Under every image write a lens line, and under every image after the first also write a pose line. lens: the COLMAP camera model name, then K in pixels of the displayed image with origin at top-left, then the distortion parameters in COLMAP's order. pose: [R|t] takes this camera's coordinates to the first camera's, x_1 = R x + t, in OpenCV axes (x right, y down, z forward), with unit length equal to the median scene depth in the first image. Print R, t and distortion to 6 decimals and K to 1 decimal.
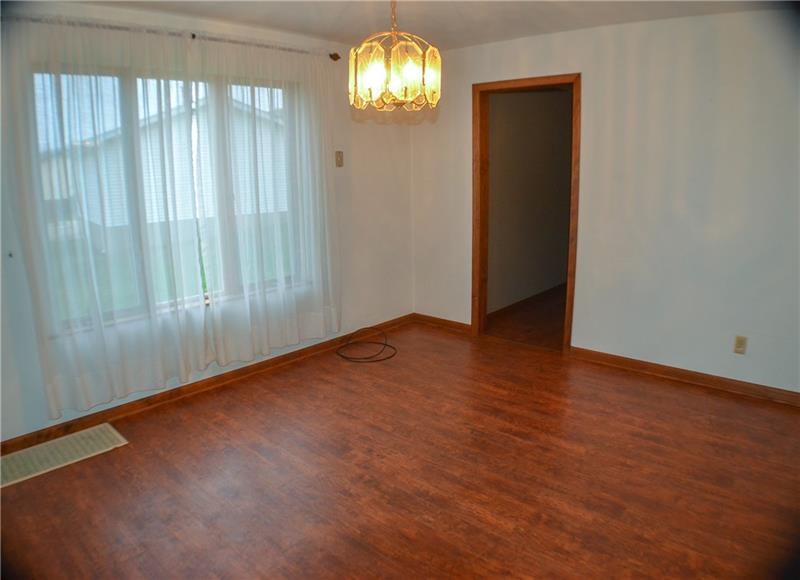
lens RADIAL K [[537.7, 0, 388.5], [0, 537.7, 296.8], [0, 0, 1]] dist [-0.194466, 0.046007]
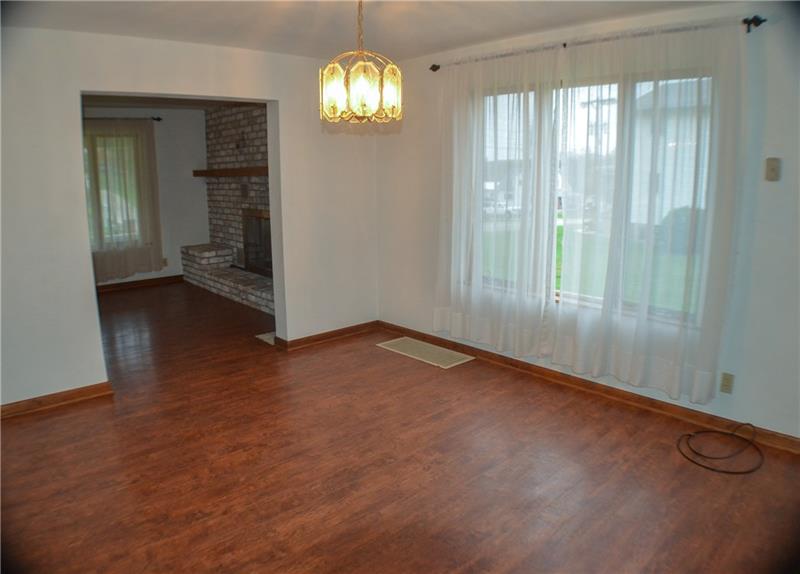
lens RADIAL K [[525.9, 0, 400.0], [0, 525.9, 287.0], [0, 0, 1]] dist [-0.196894, 0.047117]
pose [[-0.086697, 0.221560, -0.971285, 0.805227], [-0.224657, 0.945495, 0.235729, -0.219570], [0.970573, 0.238643, -0.032196, 0.864157]]
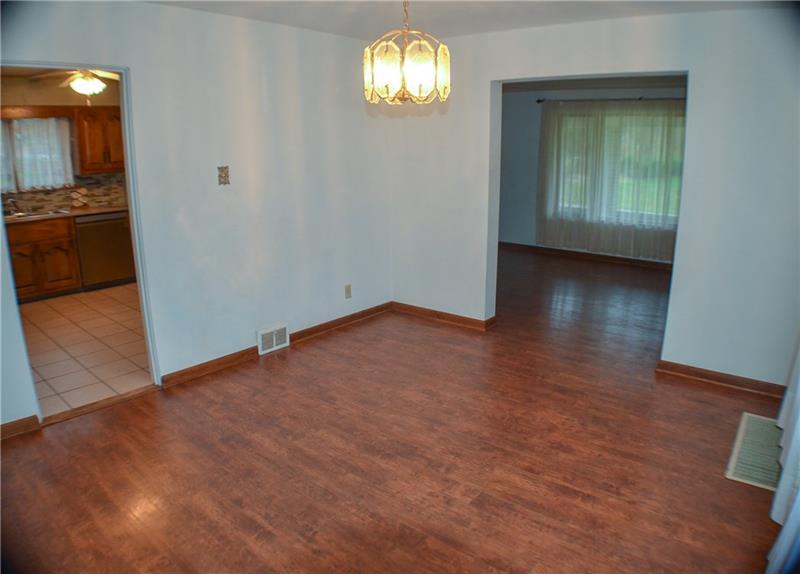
lens RADIAL K [[525.9, 0, 400.0], [0, 525.9, 287.0], [0, 0, 1]] dist [-0.196894, 0.047117]
pose [[-0.997998, 0.033008, -0.053945, 0.070704], [0.004379, 0.887009, 0.461732, -0.366956], [0.063091, 0.460571, -0.885378, 1.510956]]
